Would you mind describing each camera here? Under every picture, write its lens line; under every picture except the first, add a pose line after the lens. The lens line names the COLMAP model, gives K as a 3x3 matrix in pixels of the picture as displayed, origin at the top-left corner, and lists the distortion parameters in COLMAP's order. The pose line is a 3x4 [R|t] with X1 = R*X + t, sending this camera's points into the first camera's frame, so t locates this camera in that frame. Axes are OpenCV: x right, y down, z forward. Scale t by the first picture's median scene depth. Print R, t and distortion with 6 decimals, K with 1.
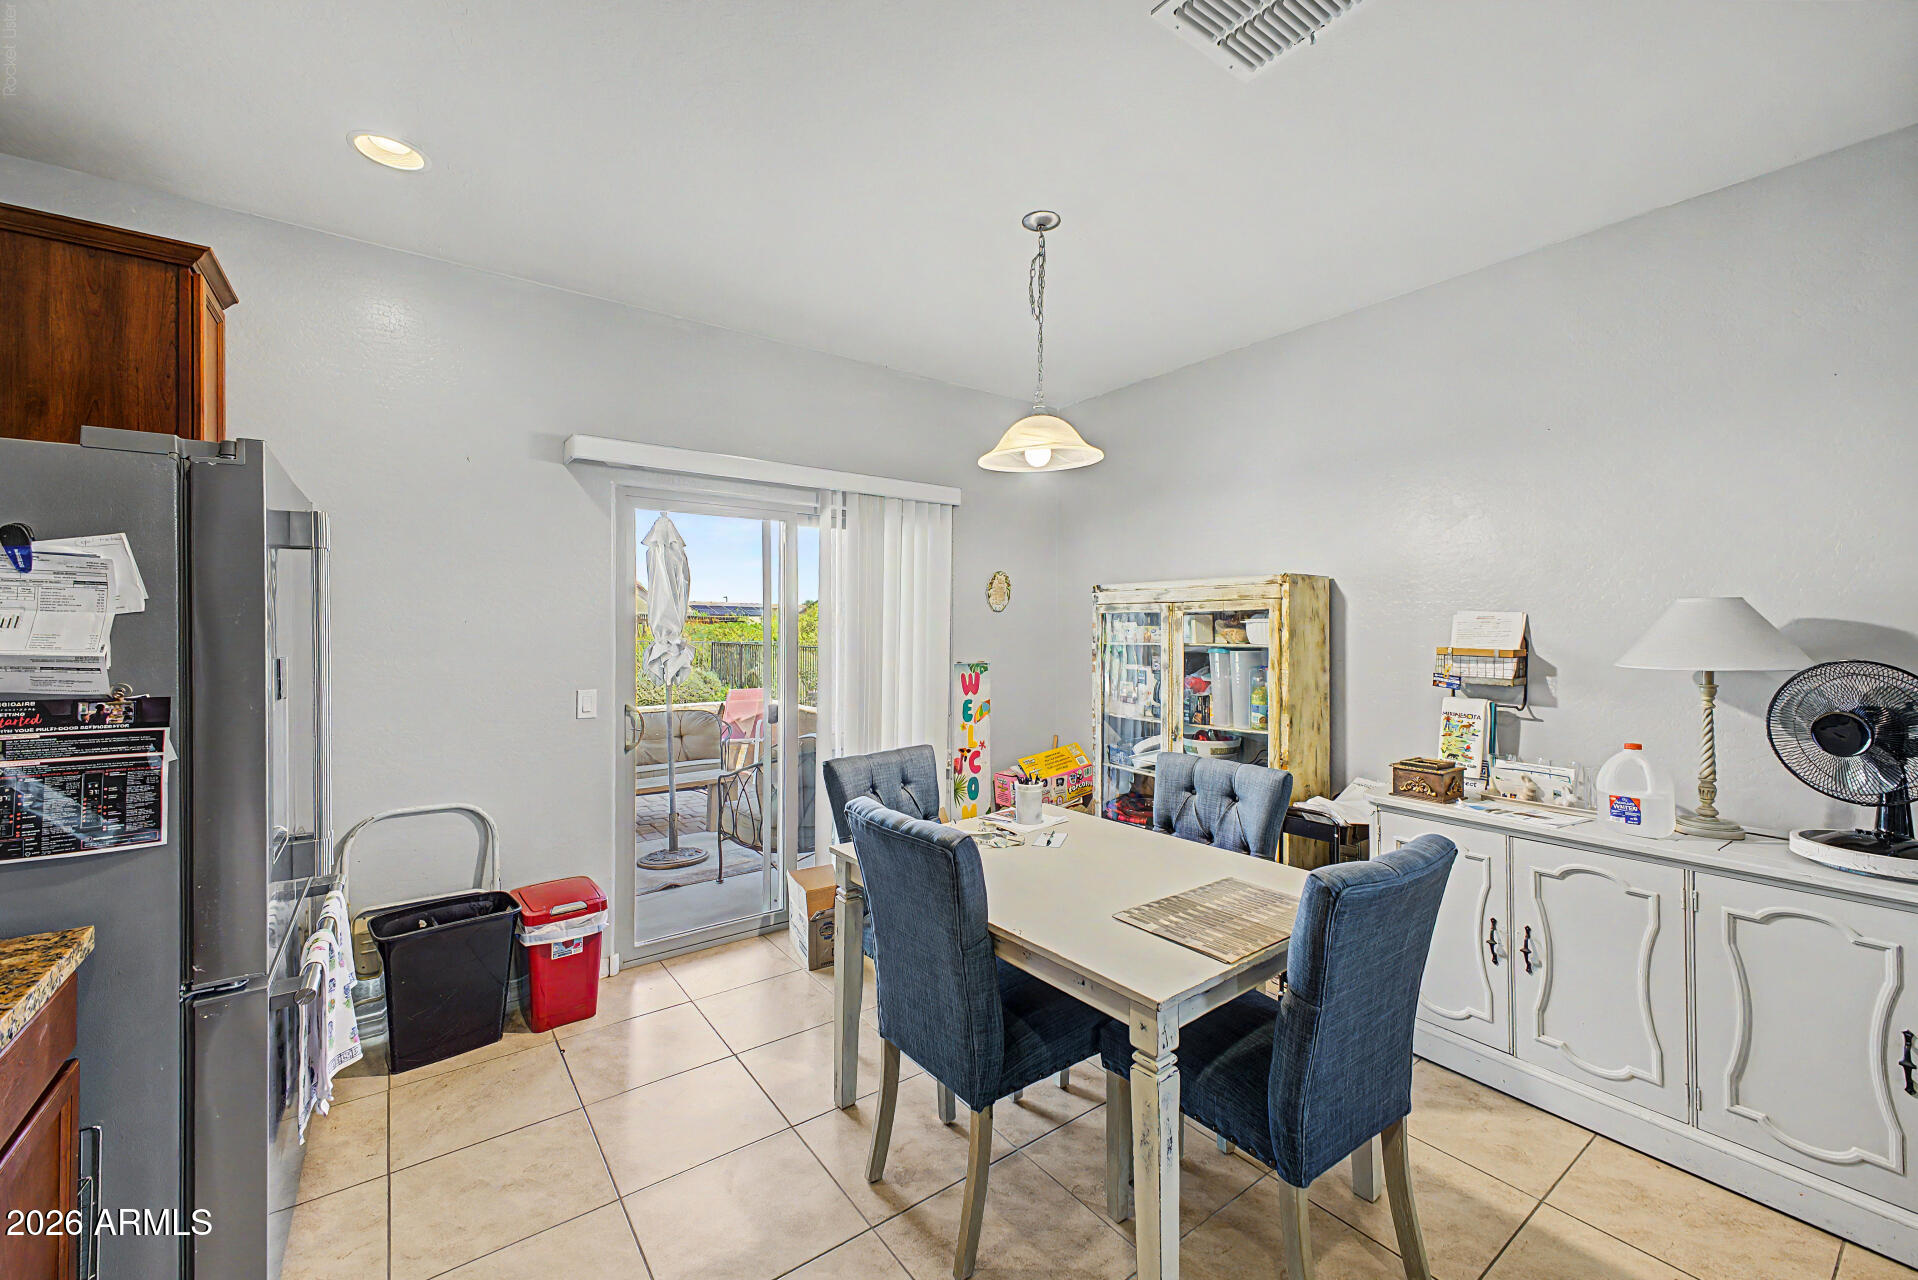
lens RADIAL K [[768.2, 0, 976.6], [0, 768.2, 626.9], [0, 0, 1]] dist [0.029498, -0.001441]
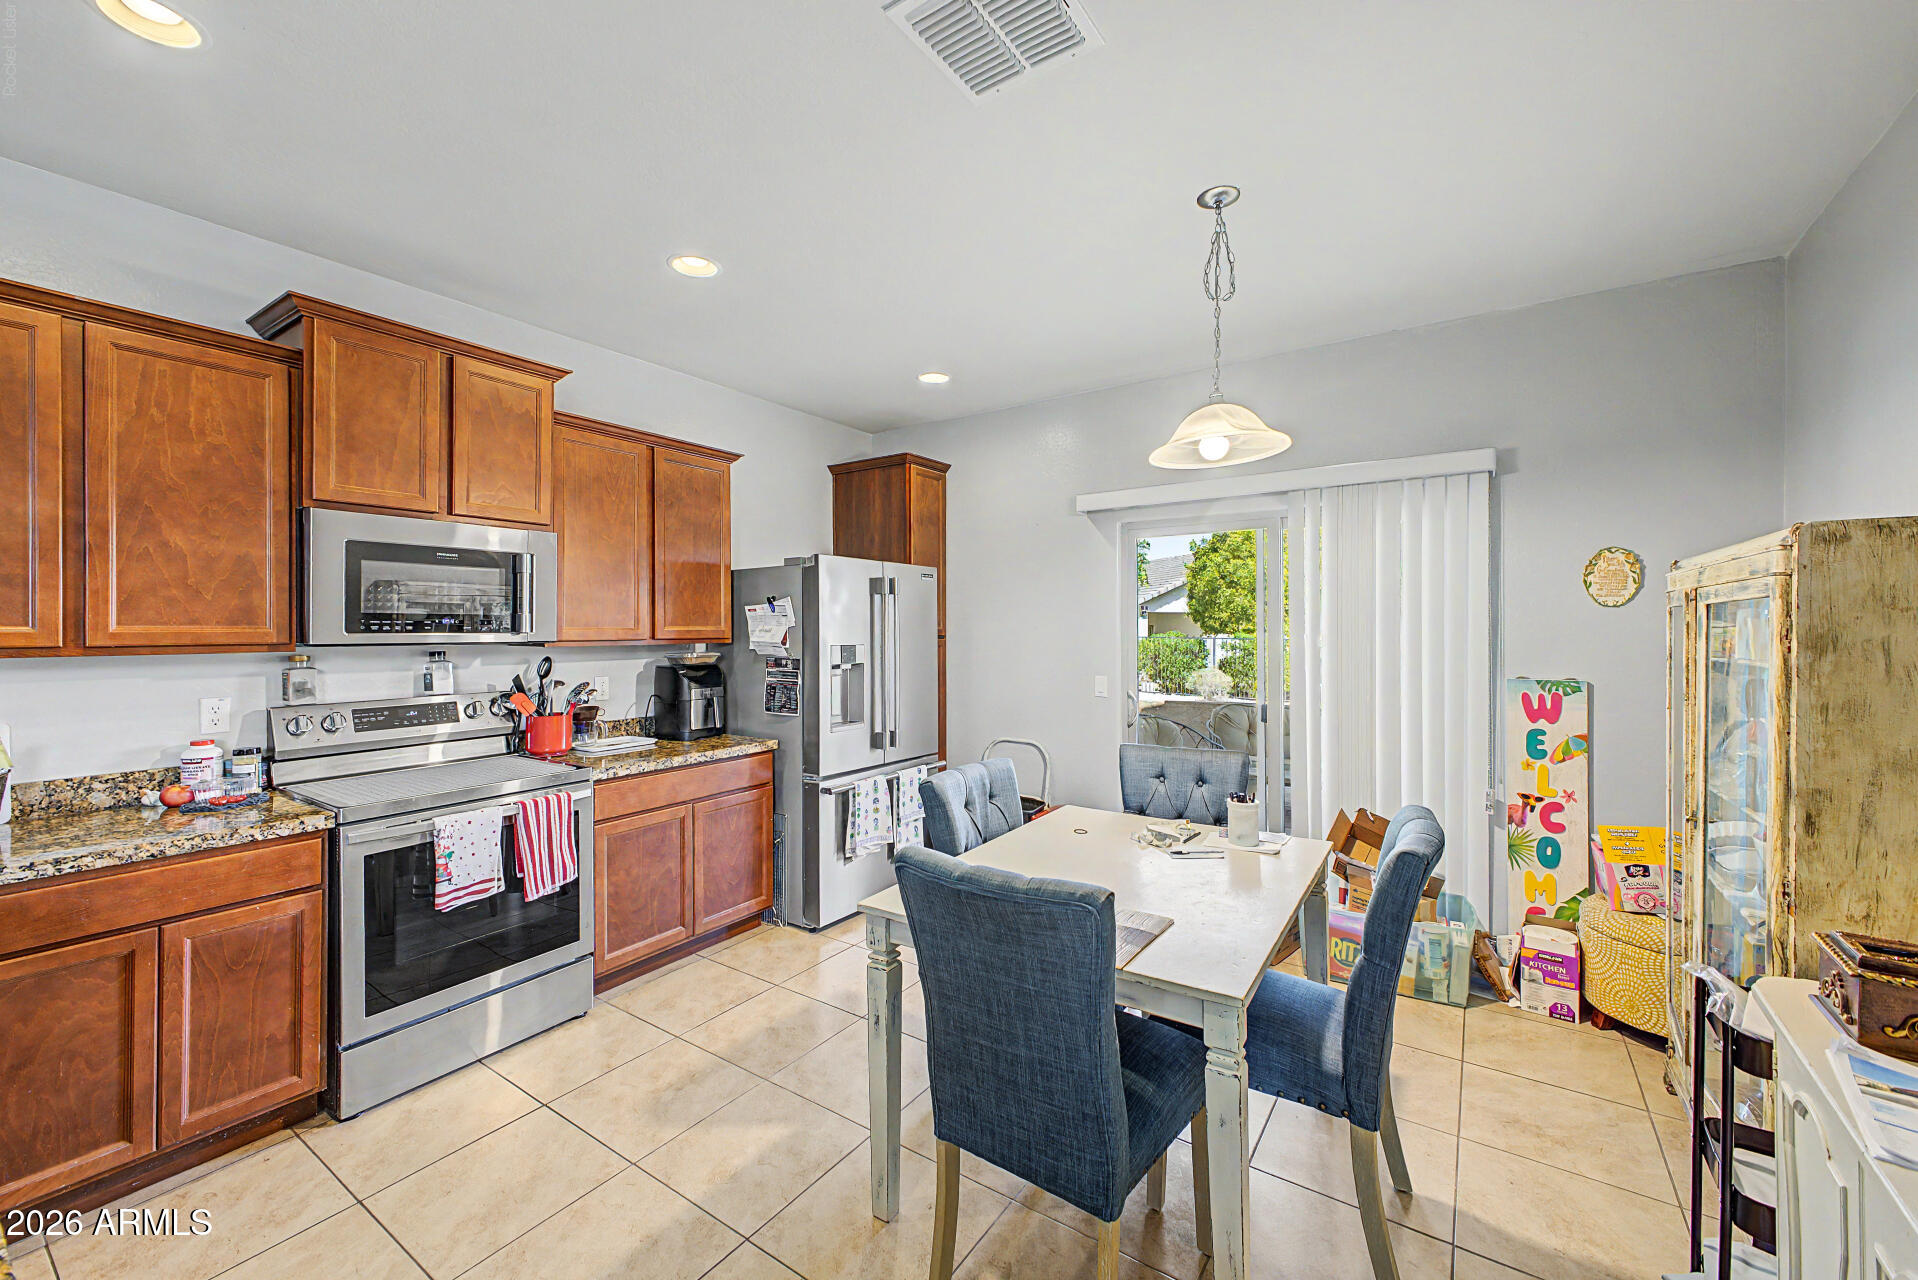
lens RADIAL K [[768.2, 0, 956.8], [0, 768.2, 643.0], [0, 0, 1]] dist [0.029498, -0.001441]
pose [[0.293920, 0.014711, -0.955717, 0.664415], [0.003833, 0.999855, 0.016570, -0.002022], [0.955822, -0.008534, 0.293821, 0.317627]]
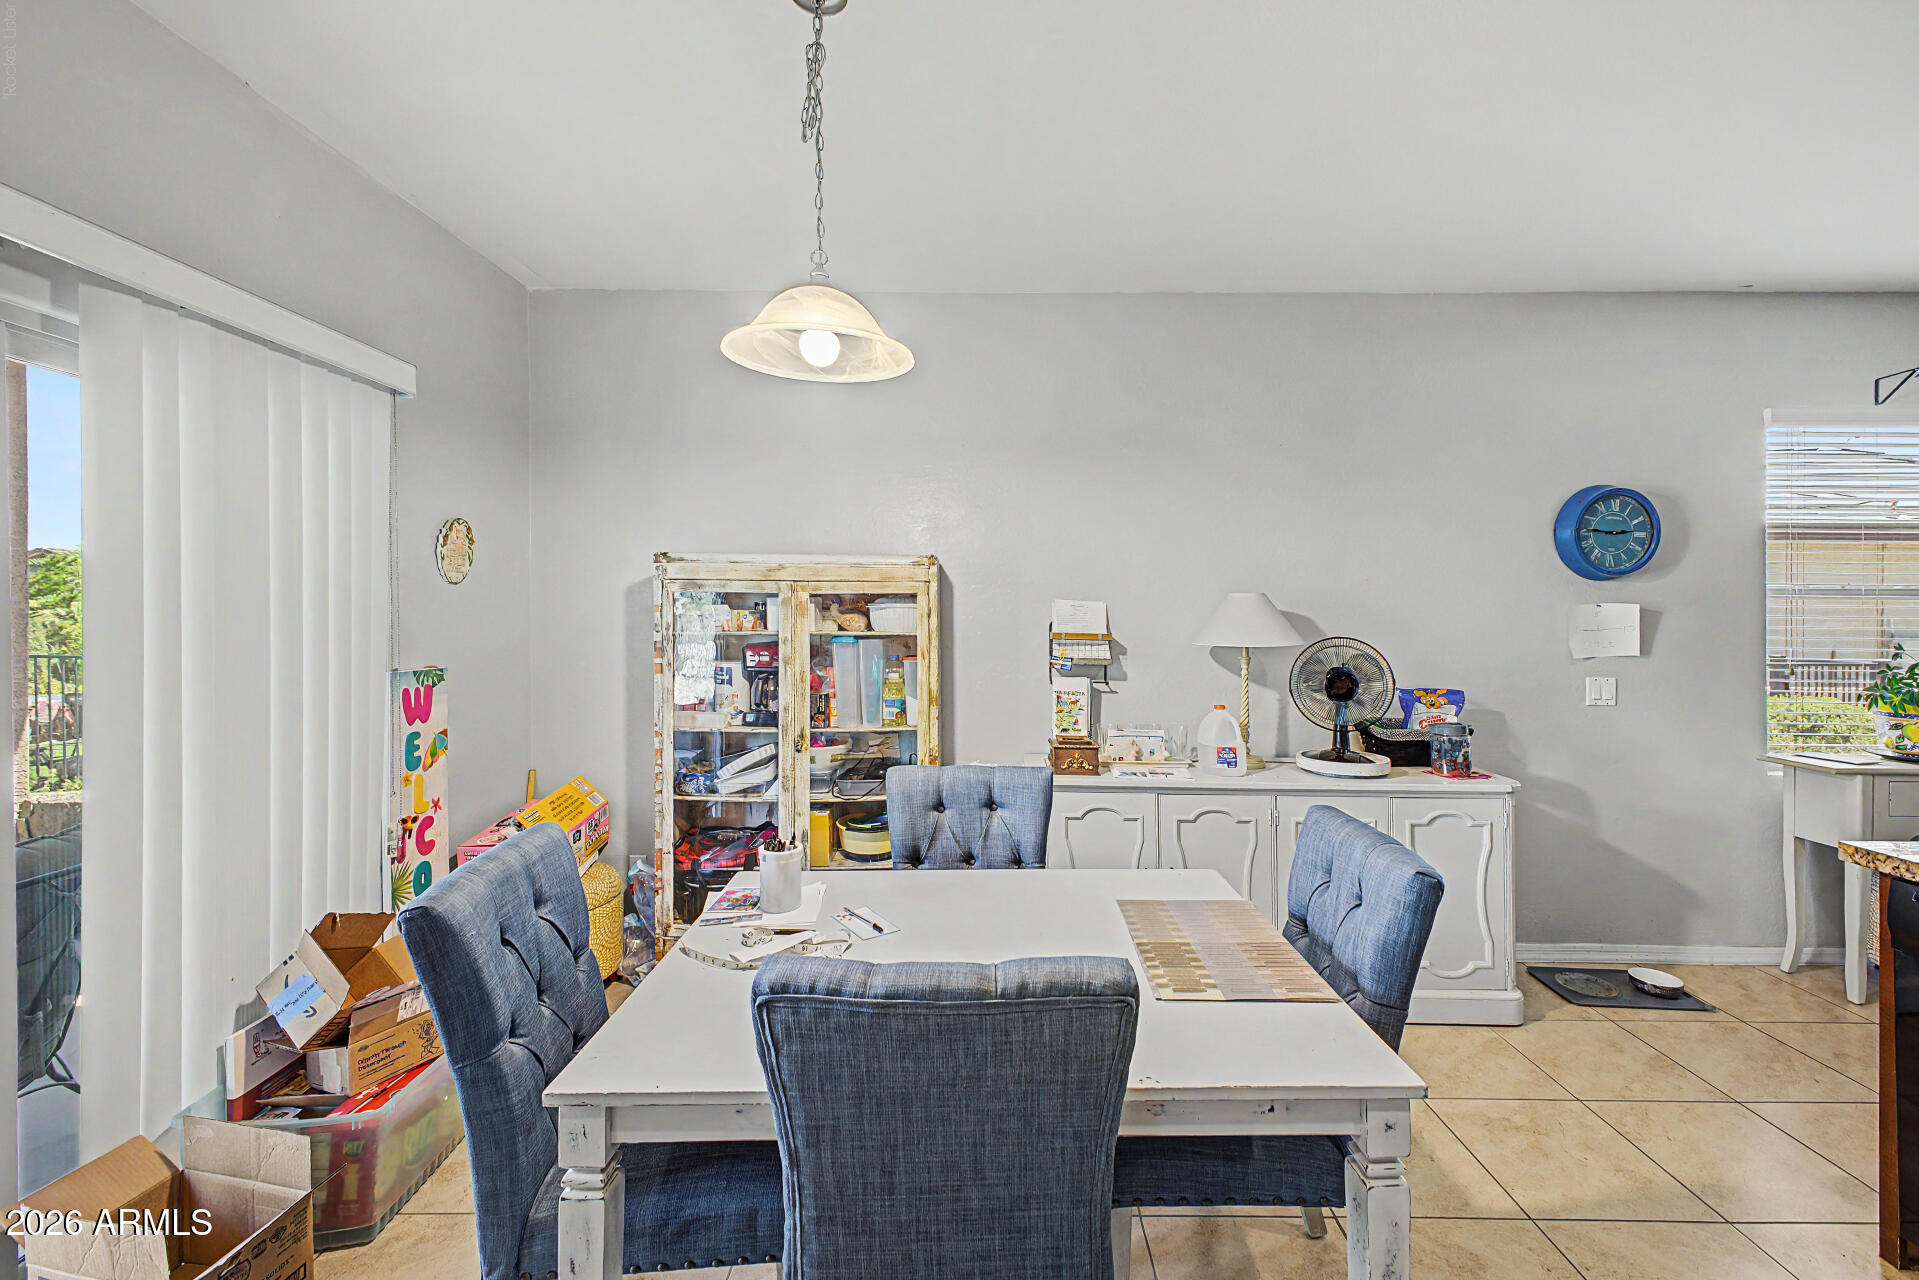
lens RADIAL K [[768.6, 0, 962.7], [0, 768.6, 635.8], [0, 0, 1]] dist [0.029498, -0.001441]
pose [[0.600203, -0.015823, 0.799691, -0.290359], [-0.007715, 0.999643, 0.025570, 0.003710], [-0.799810, -0.021517, 0.599867, 0.388630]]
